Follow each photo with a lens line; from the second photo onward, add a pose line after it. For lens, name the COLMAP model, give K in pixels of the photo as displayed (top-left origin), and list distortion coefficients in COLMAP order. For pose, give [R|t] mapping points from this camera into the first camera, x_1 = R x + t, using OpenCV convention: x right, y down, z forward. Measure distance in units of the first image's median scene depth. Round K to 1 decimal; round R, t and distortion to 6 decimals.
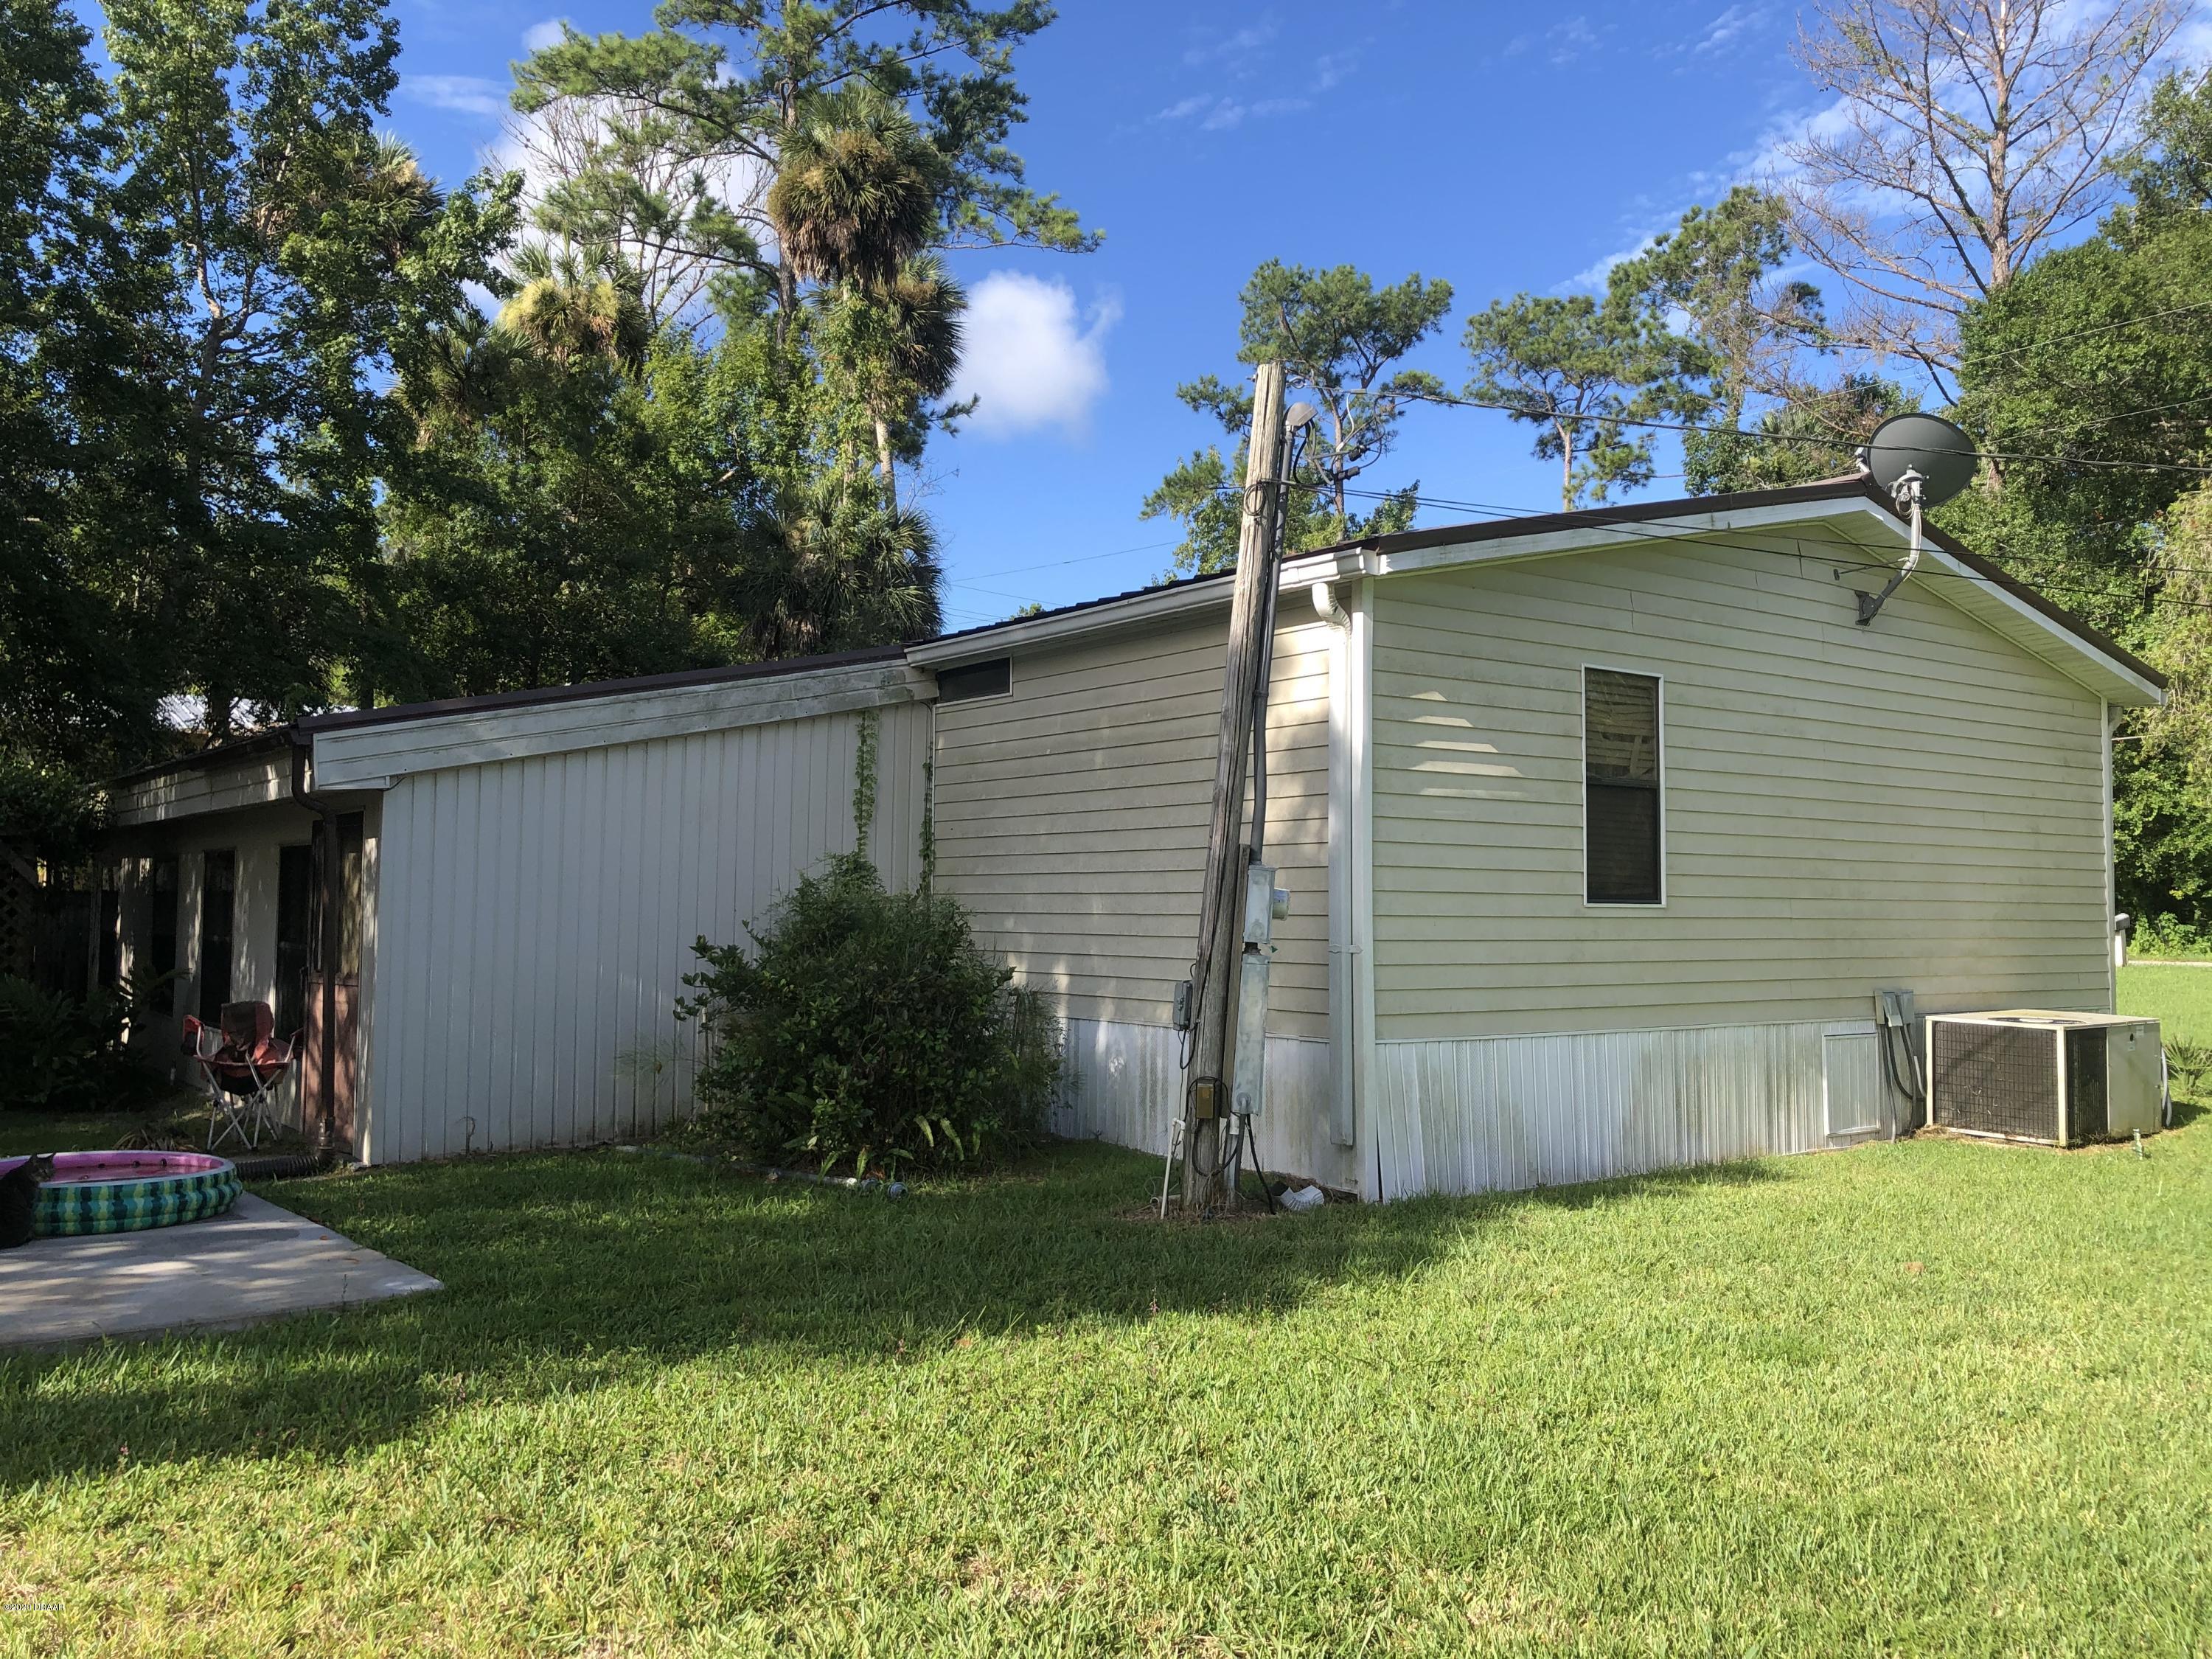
lens RADIAL K [[1820.2, 0, 1104.5], [0, 1820.2, 816.0], [0, 0, 1]] dist [0.010118, 0.003801]
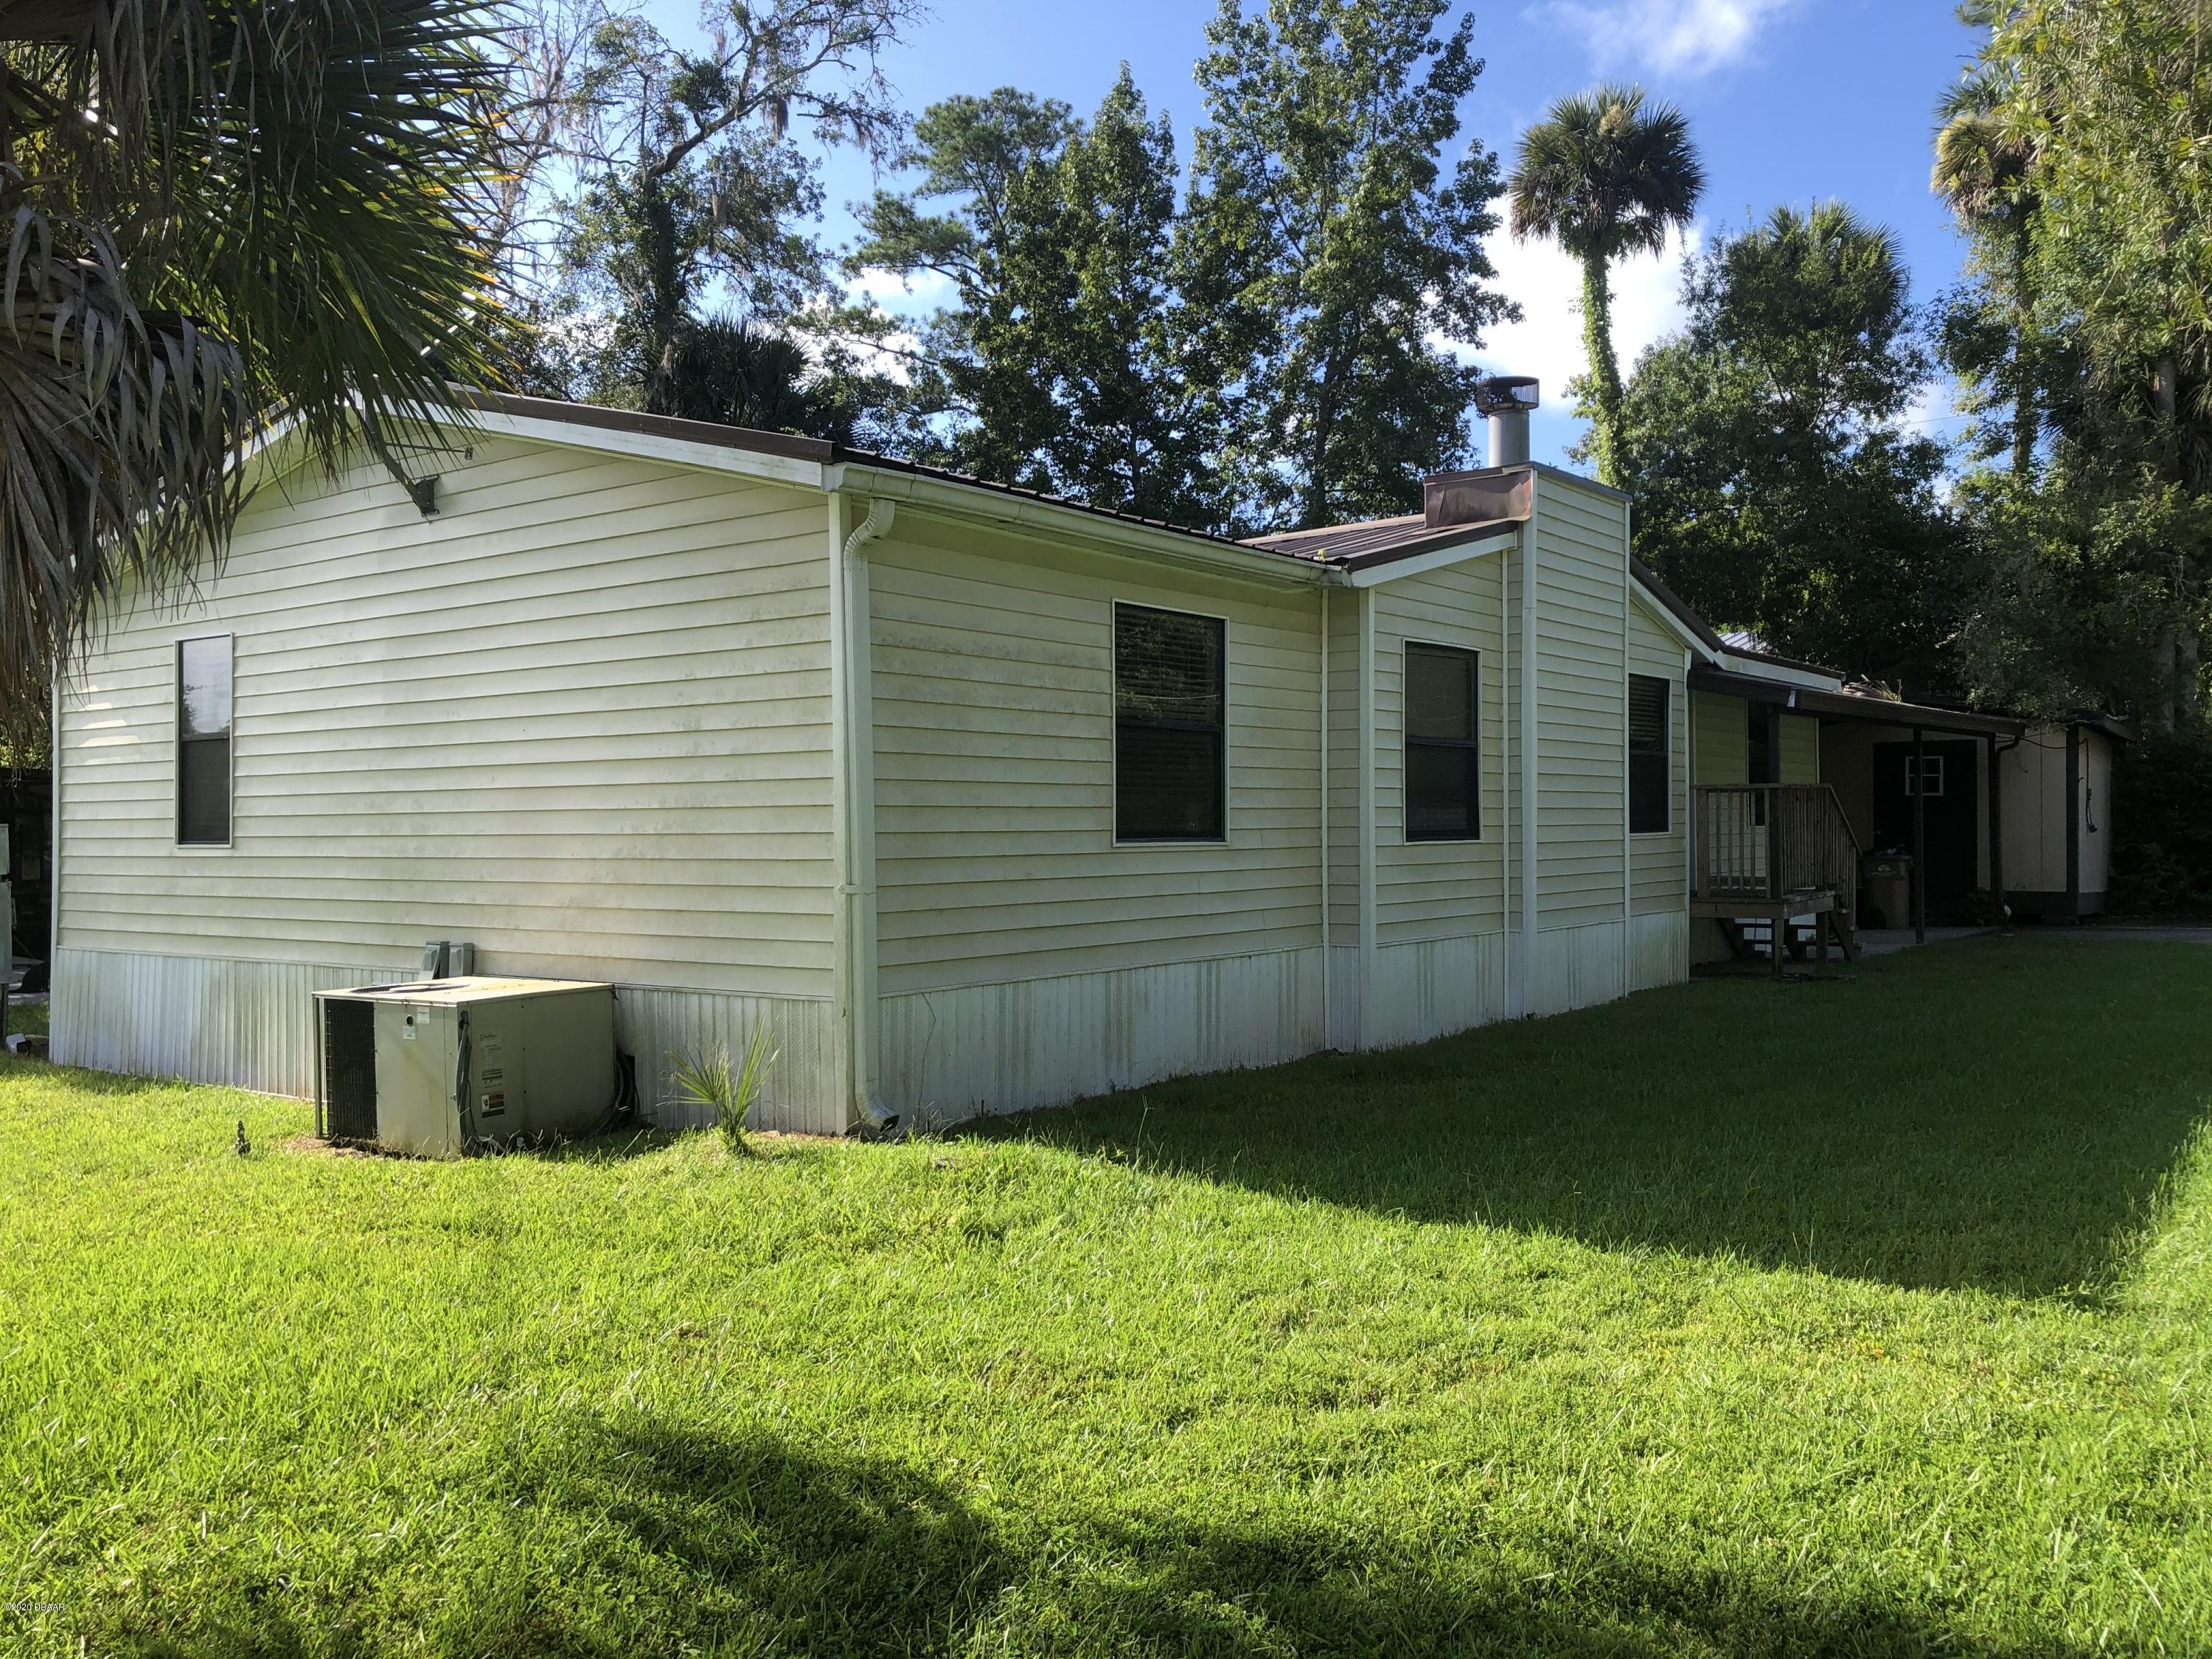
lens RADIAL K [[1820.2, 0, 1105.9], [0, 1820.2, 843.8], [0, 0, 1]] dist [0.010118, 0.003801]
pose [[0.302013, -0.011742, -0.953232, 1.323731], [0.048934, 0.998797, 0.003200, 0.061562], [0.952047, -0.047612, 0.302224, 1.037087]]
